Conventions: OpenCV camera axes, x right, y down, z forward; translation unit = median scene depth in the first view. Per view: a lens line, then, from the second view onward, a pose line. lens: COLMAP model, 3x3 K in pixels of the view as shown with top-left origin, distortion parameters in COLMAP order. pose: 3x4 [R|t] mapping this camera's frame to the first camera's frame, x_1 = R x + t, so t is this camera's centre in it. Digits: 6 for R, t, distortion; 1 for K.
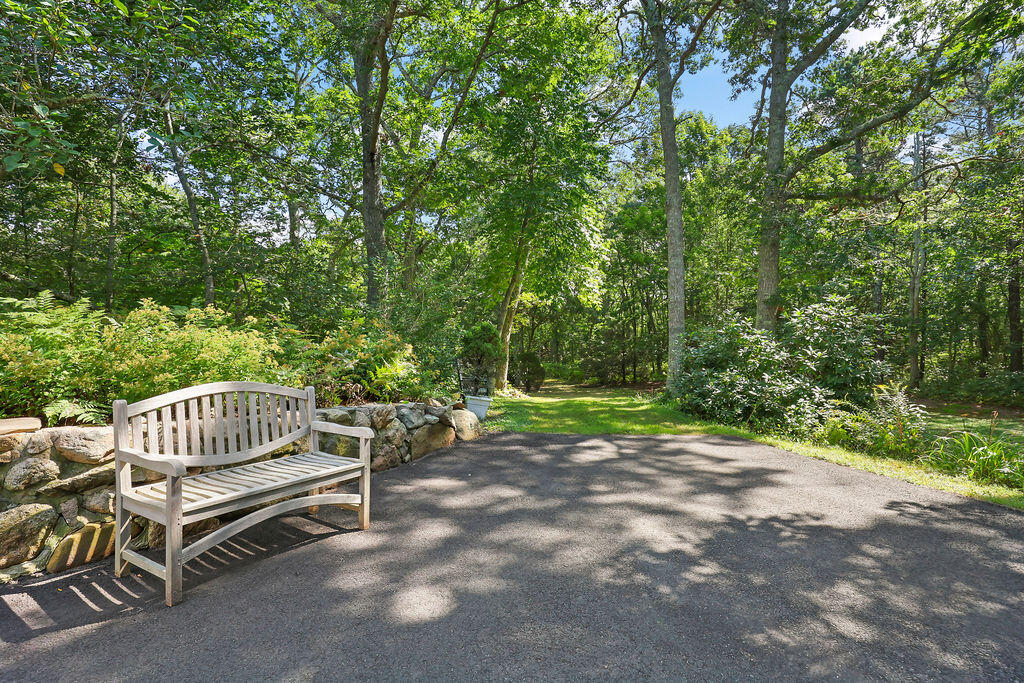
lens RADIAL K [[531.8, 0, 511.3], [0, 531.8, 340.9], [0, 0, 1]] dist [0.000423, -0.000119]
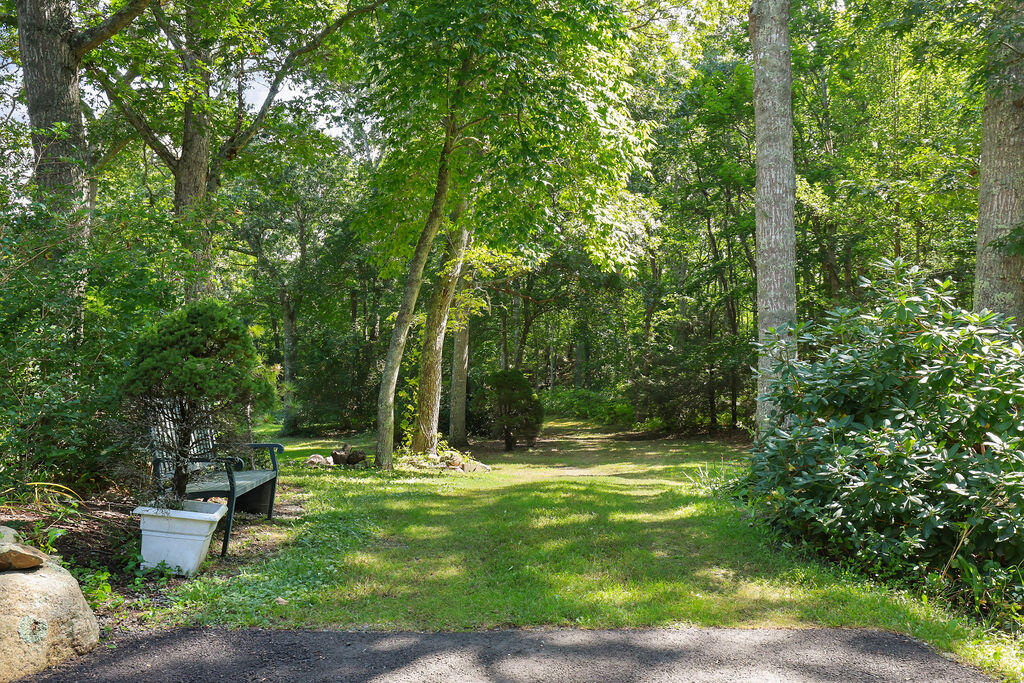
lens RADIAL K [[998.3, 0, 512.3], [0, 998.3, 340.7], [0, 0, 1]] dist [0.085866, 0.000000]
pose [[0.999913, -0.010875, -0.007513, 0.074015], [0.010835, 0.999927, -0.005381, -0.000271], [0.007571, 0.005300, 0.999957, 0.144570]]
